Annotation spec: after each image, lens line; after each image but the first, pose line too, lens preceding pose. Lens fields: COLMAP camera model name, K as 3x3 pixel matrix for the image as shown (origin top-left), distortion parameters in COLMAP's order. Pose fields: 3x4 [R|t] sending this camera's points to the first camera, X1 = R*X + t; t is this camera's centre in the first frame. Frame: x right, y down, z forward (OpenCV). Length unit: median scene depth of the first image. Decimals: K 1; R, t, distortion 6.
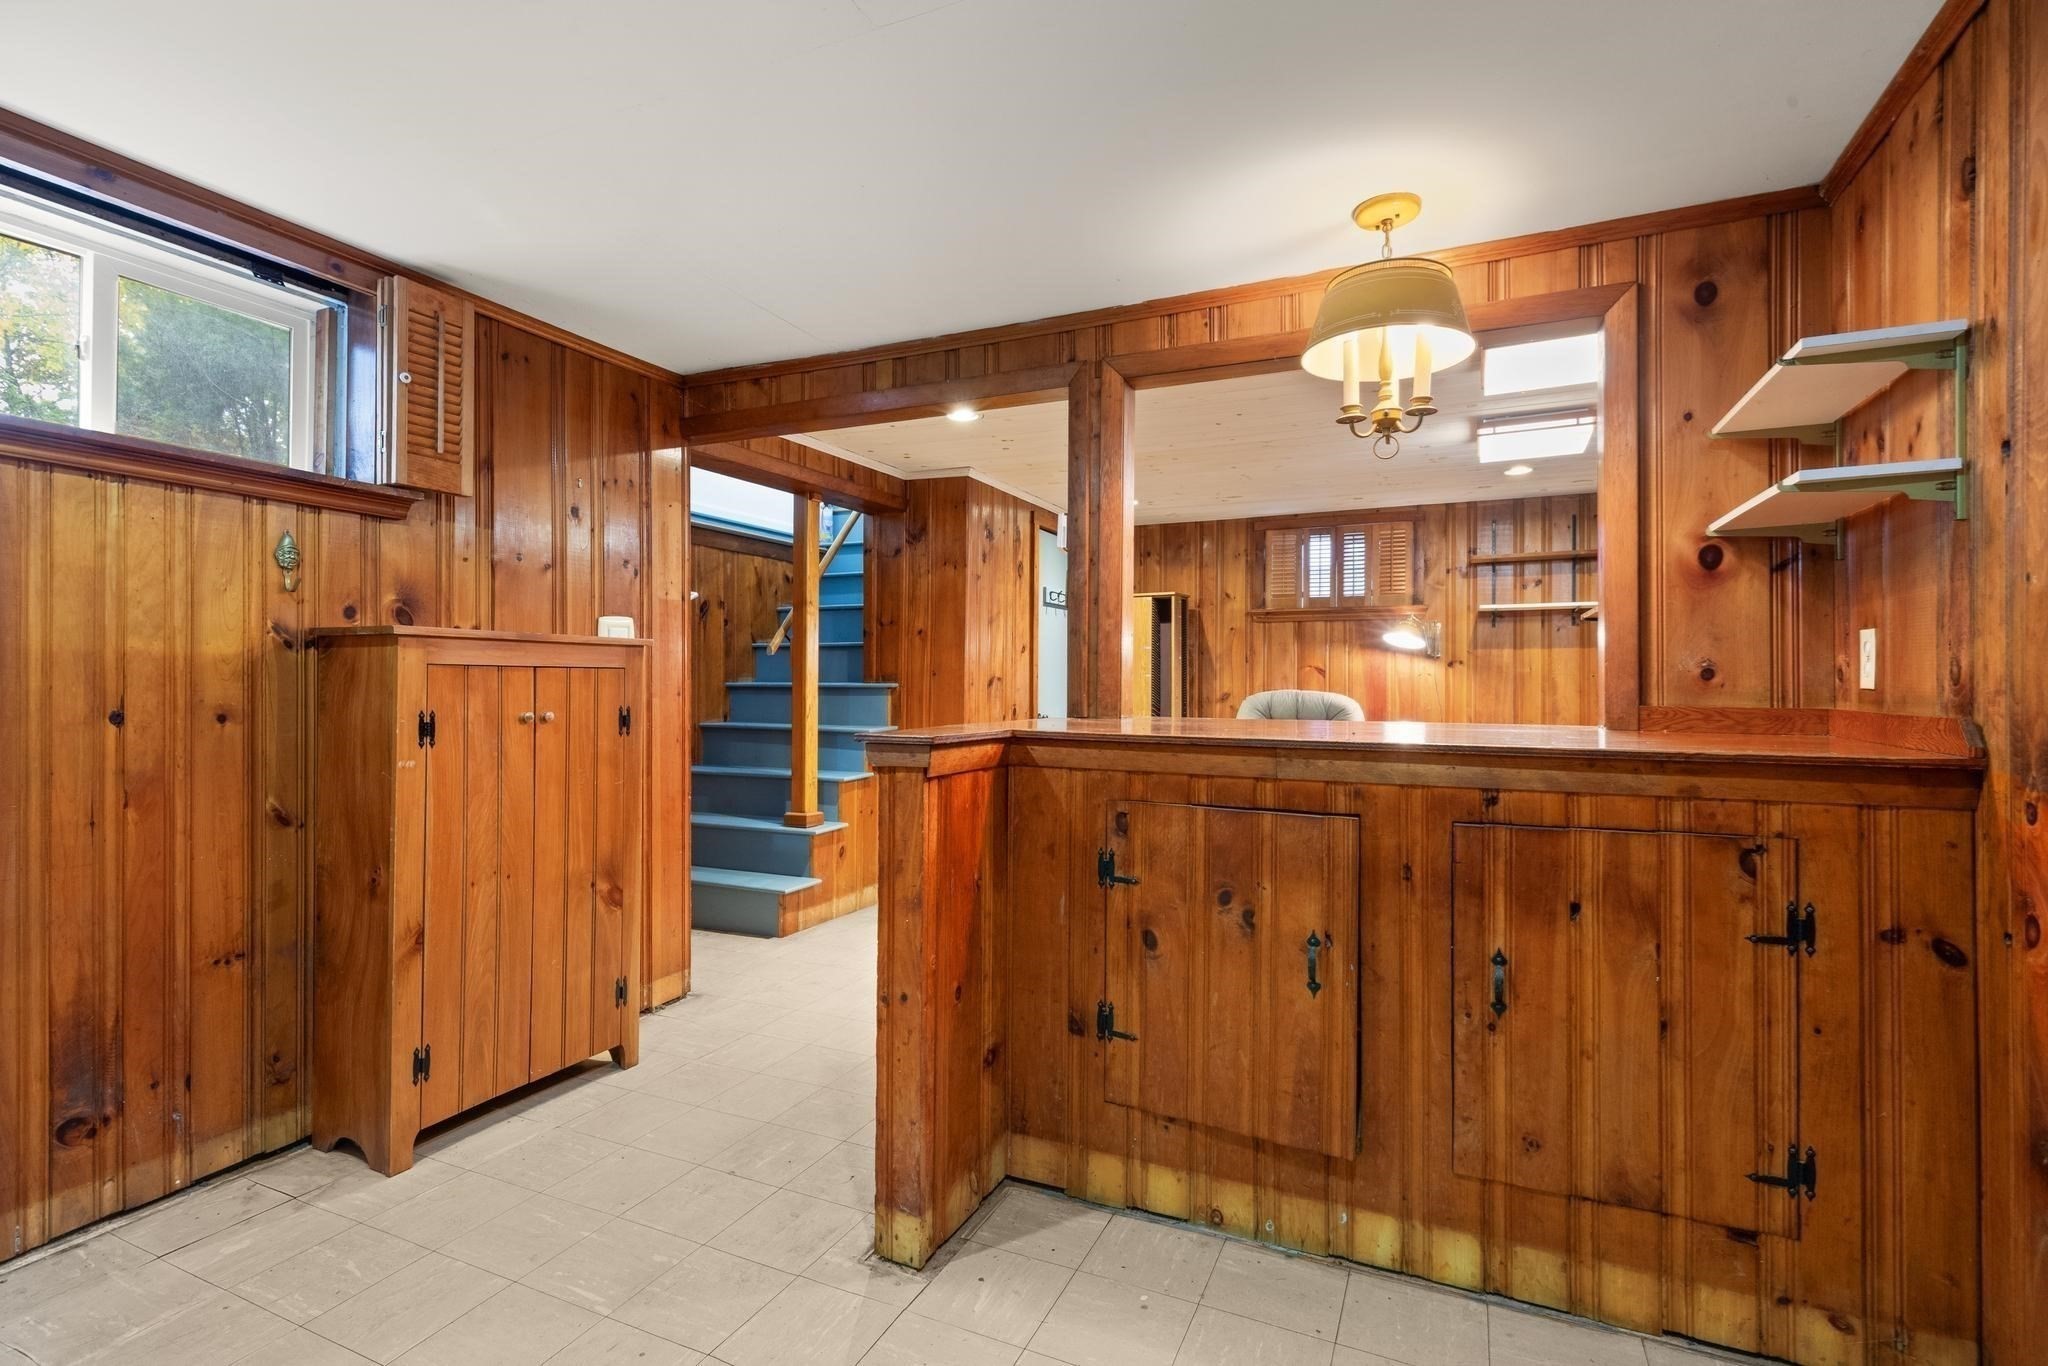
lens RADIAL K [[941.1, 0, 1036.0], [0, 941.1, 680.0], [0, 0, 1]] dist [0.006032, -0.000270]
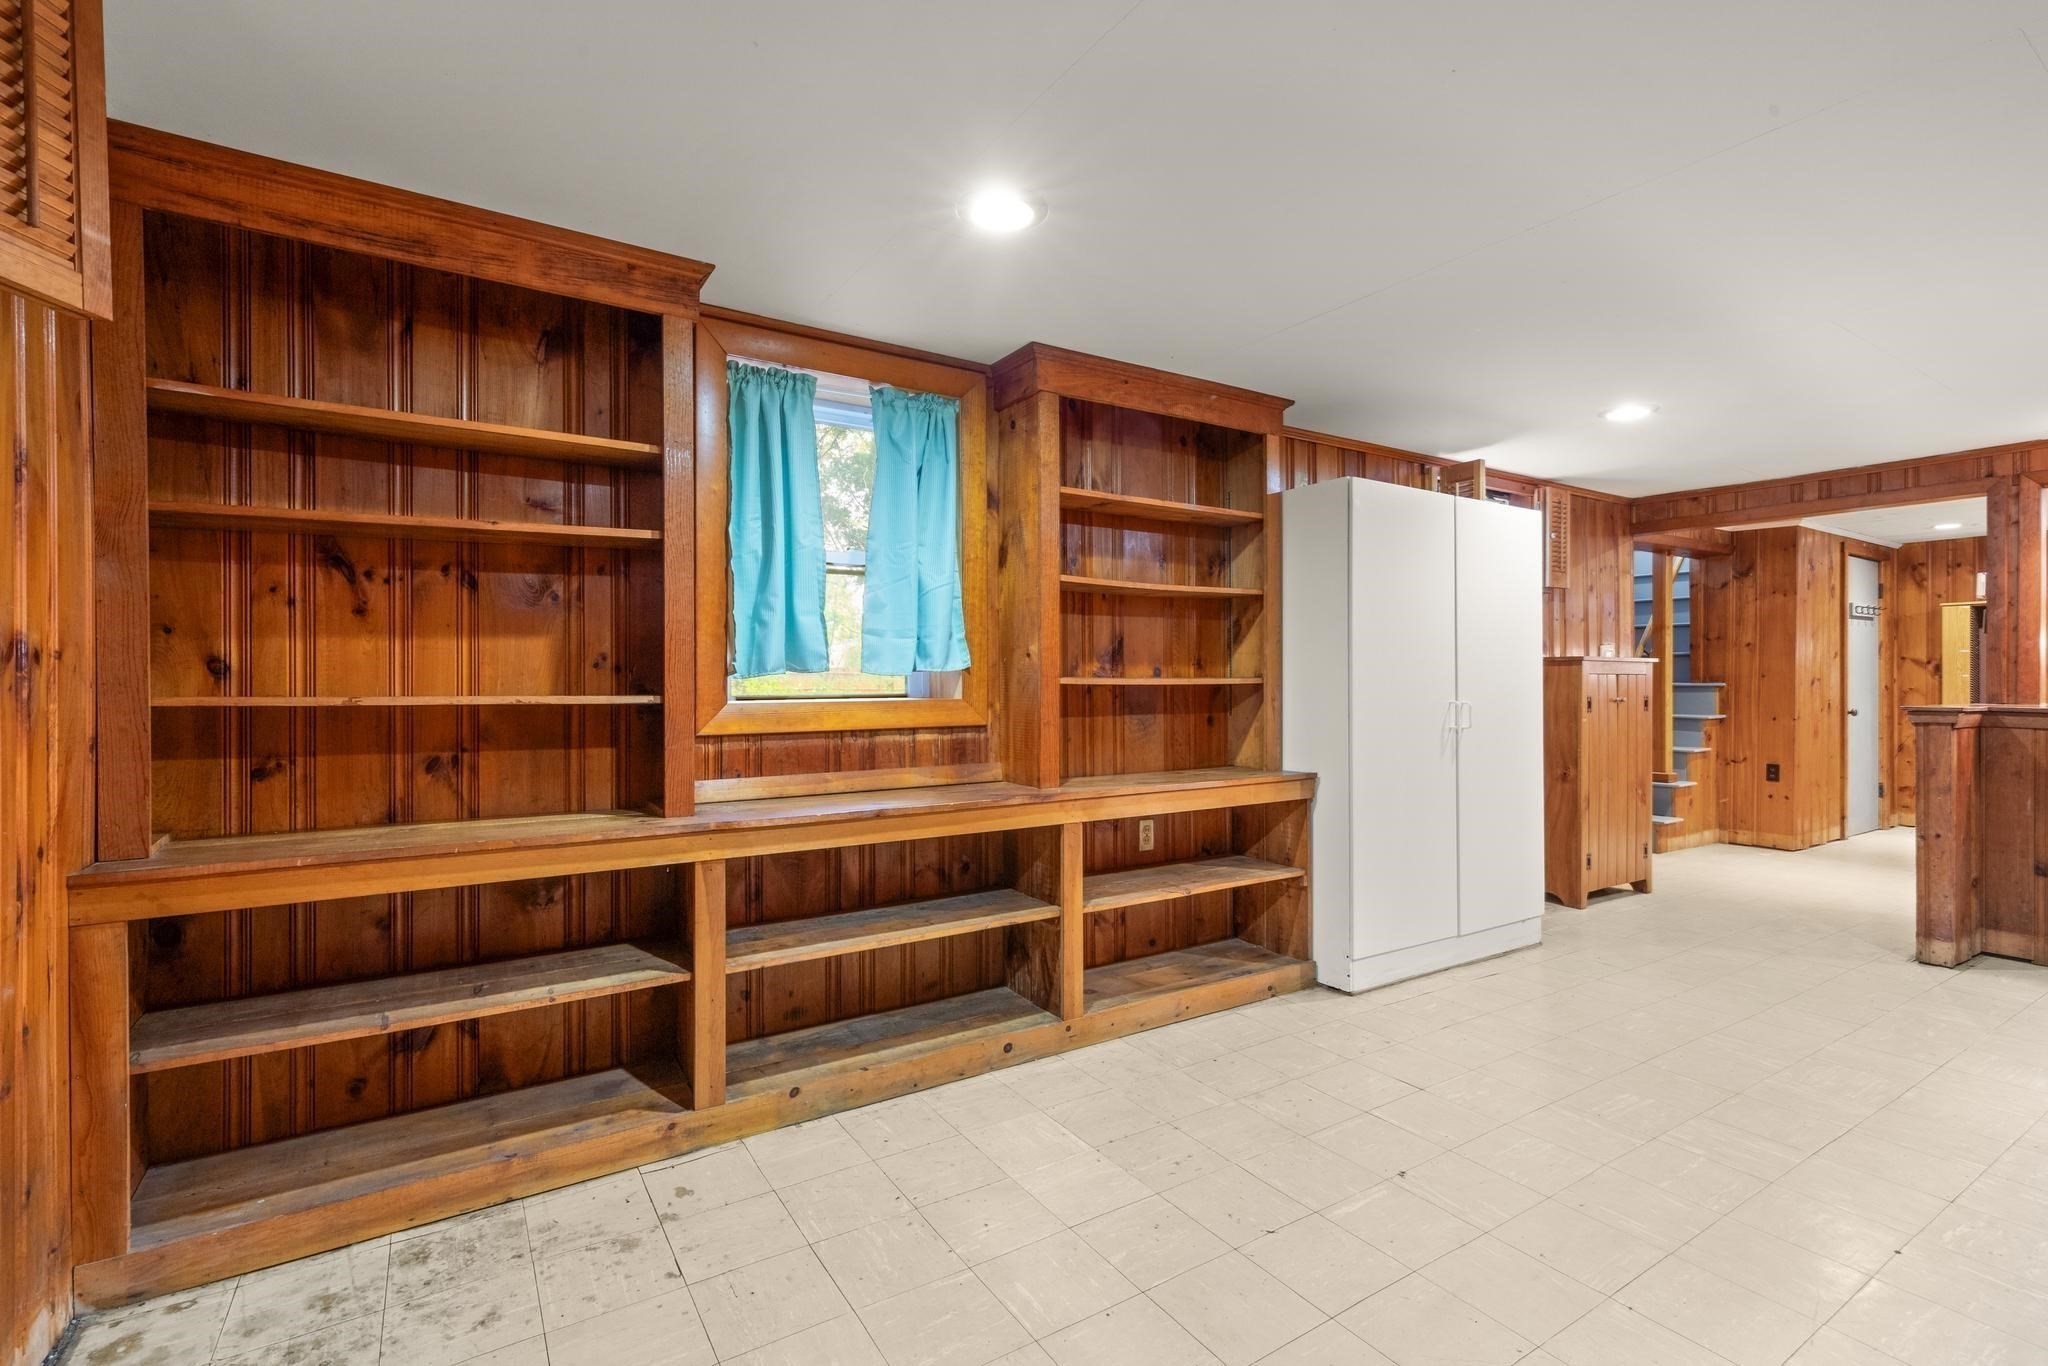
lens RADIAL K [[941.1, 0, 1009.8], [0, 941.1, 684.2], [0, 0, 1]] dist [0.006032, -0.000270]
pose [[0.838106, -0.002482, -0.545501, -0.273661], [0.003999, 0.999991, 0.001594, -0.001168], [0.545492, -0.003517, 0.838108, -0.703946]]
